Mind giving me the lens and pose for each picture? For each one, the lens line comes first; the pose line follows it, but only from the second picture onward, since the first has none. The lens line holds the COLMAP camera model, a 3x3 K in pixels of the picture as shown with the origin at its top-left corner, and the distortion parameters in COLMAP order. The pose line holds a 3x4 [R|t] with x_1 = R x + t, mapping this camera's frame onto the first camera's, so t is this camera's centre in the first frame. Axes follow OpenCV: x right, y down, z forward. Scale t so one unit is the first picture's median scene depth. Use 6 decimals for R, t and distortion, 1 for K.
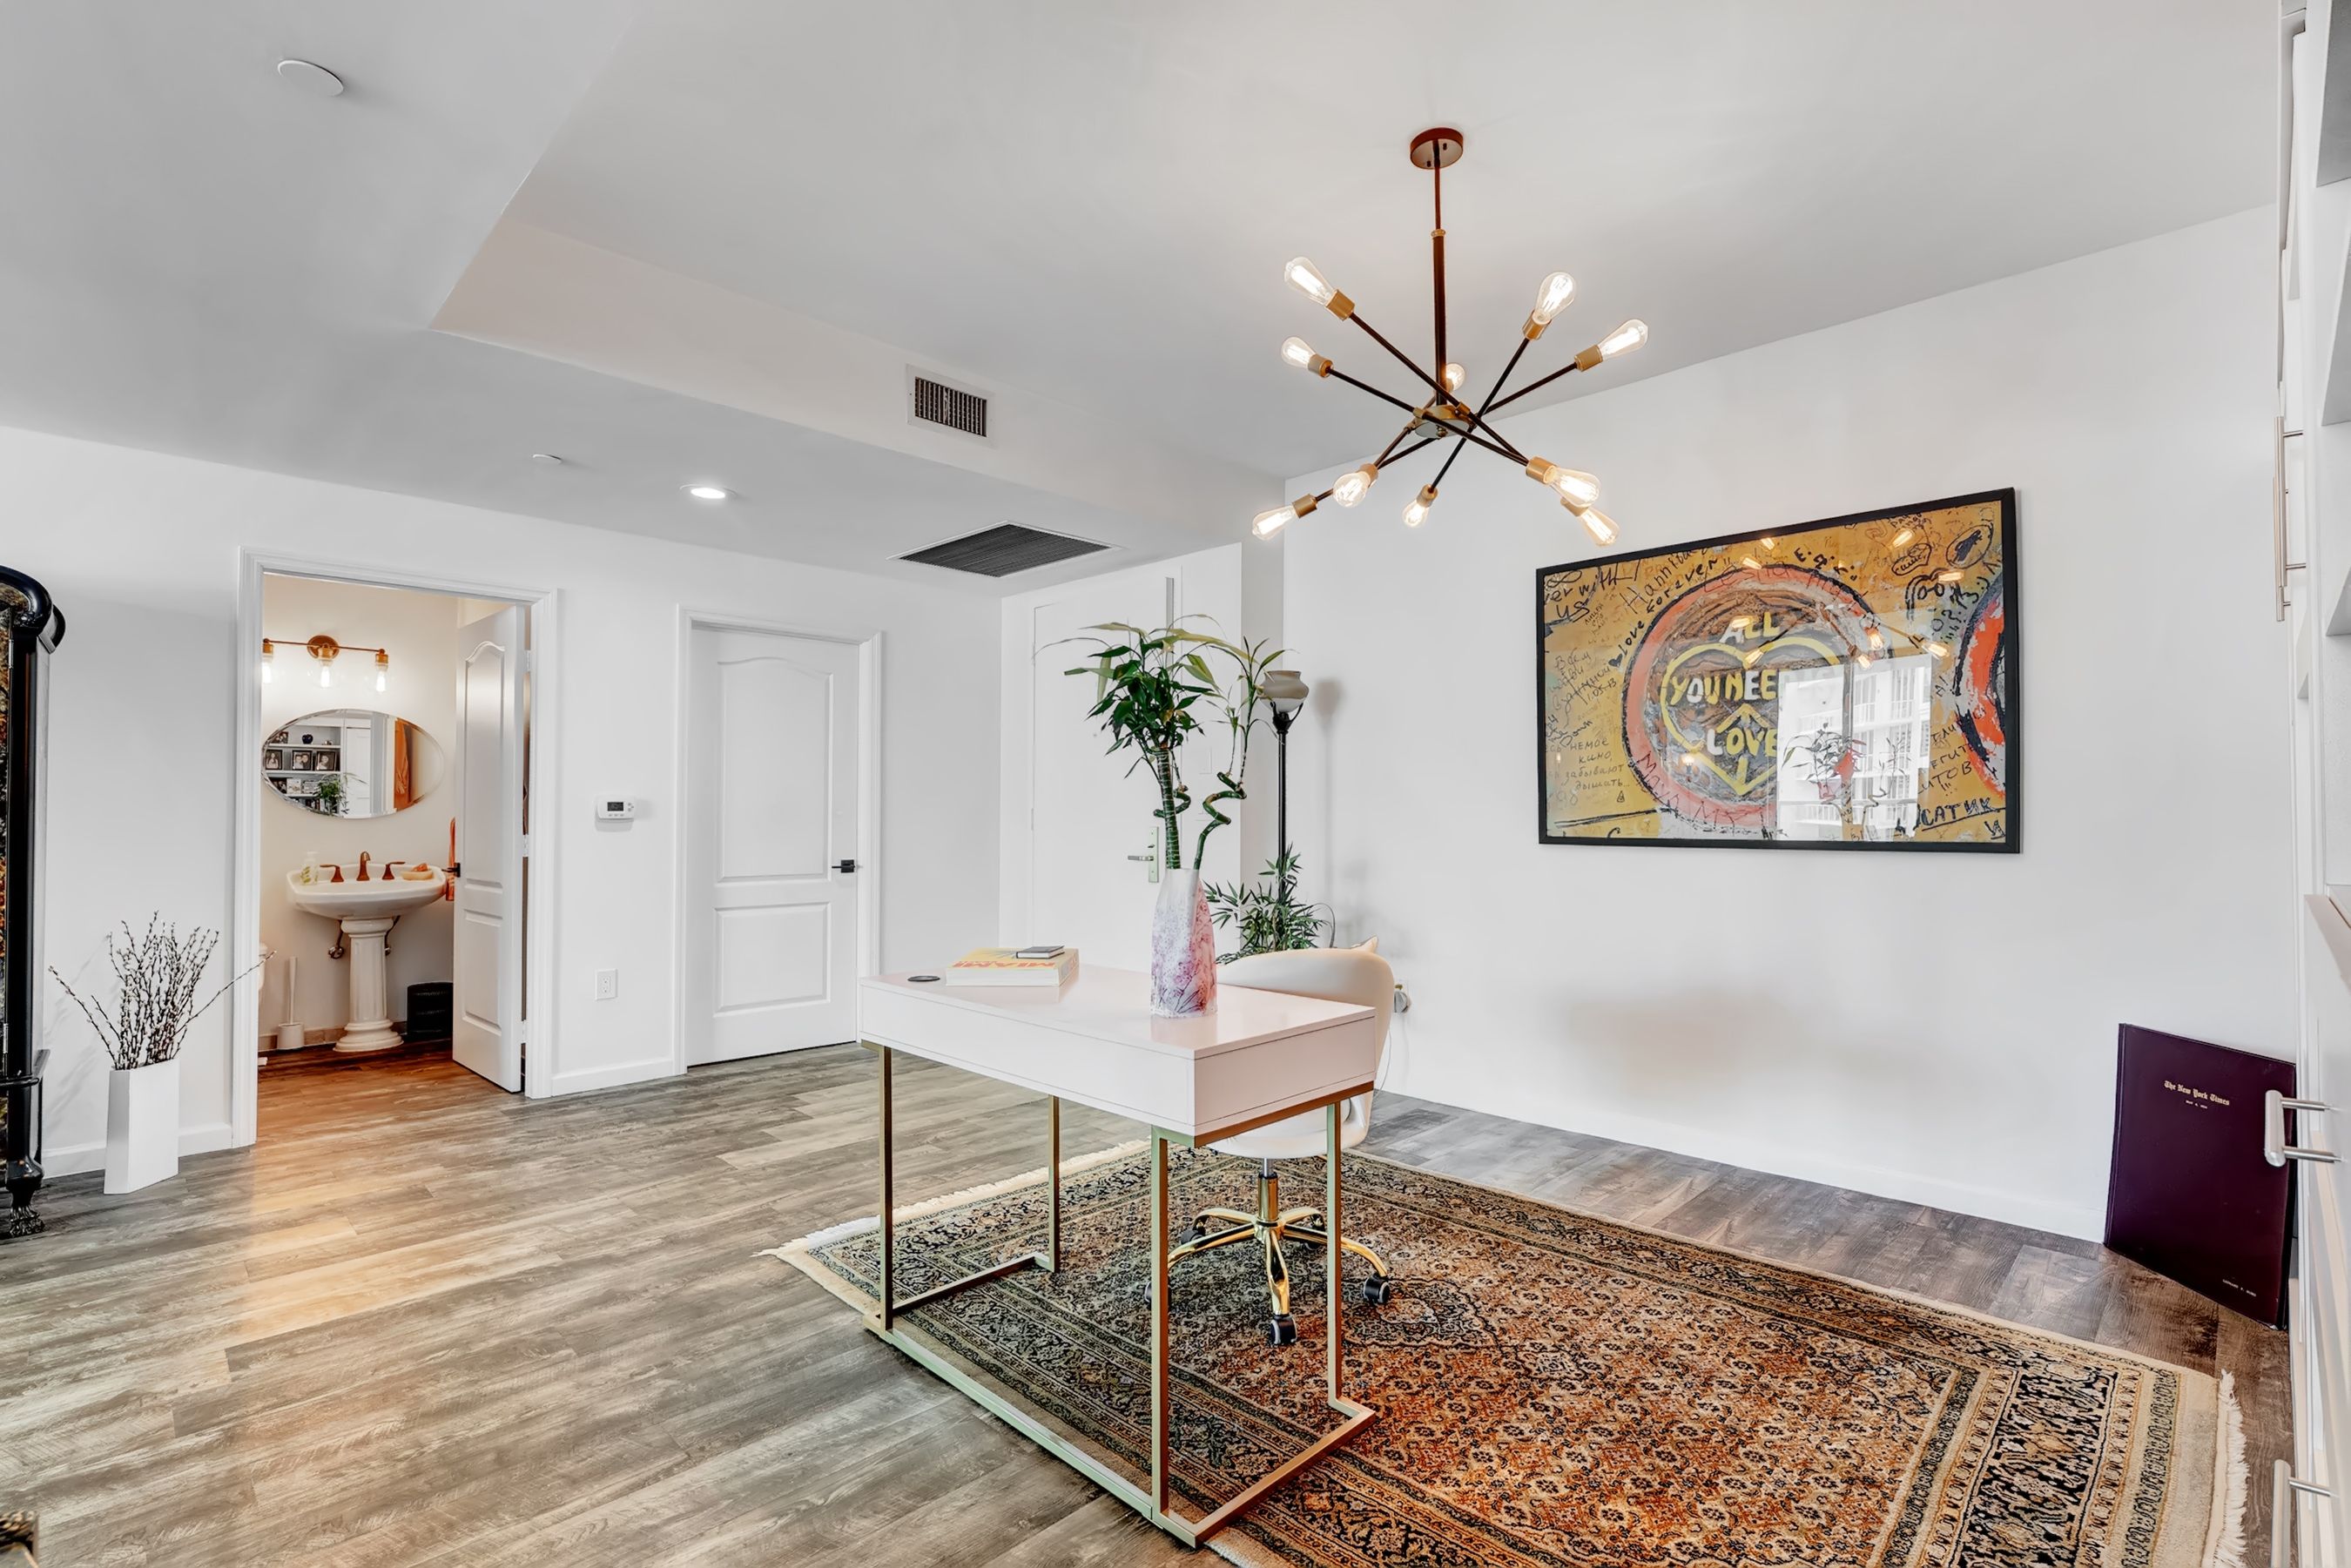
lens RADIAL K [[1085.5, 0, 1176.4], [0, 1085.5, 796.2], [0, 0, 1]] dist [0.000549, 0.000280]
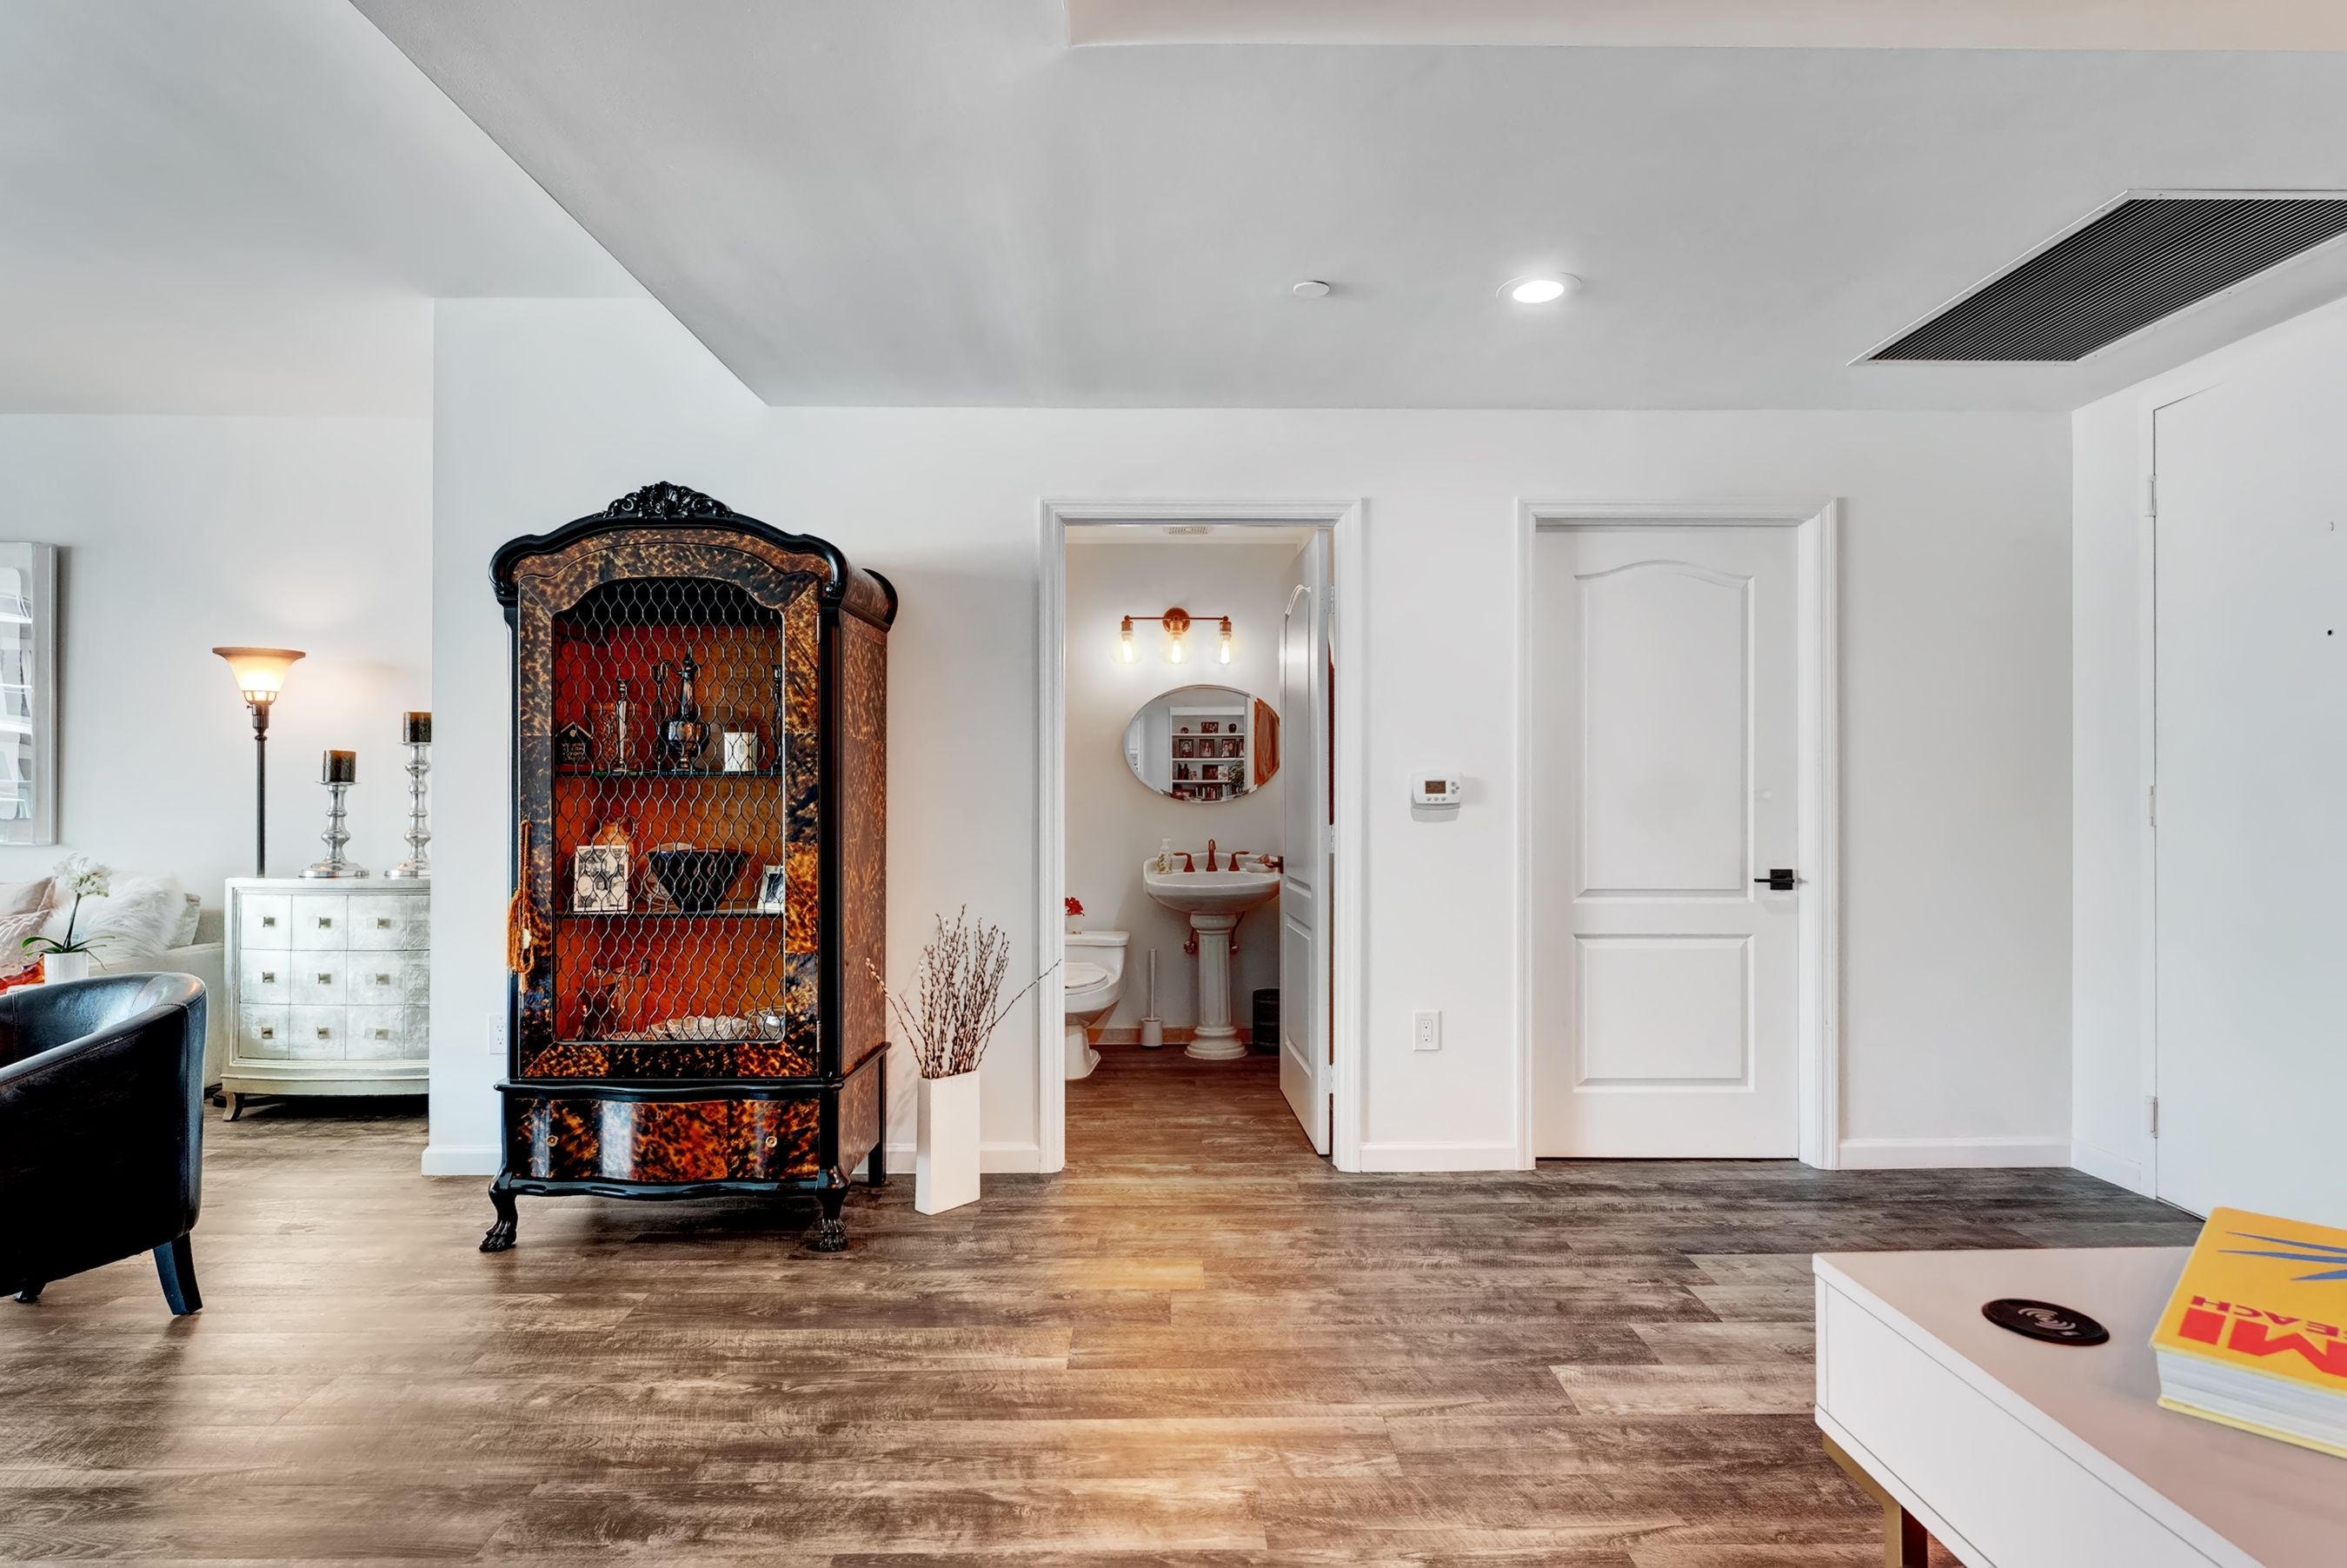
lens RADIAL K [[1180.8, 0, 1172.5], [0, 1180.8, 791.8], [0, 0, 1]] dist [0.000345, -0.000164]
pose [[0.717439, -0.005446, -0.696601, -0.096795], [0.012645, 0.999906, 0.005206, 0.006599], [0.696507, -0.012544, 0.717440, 0.323677]]
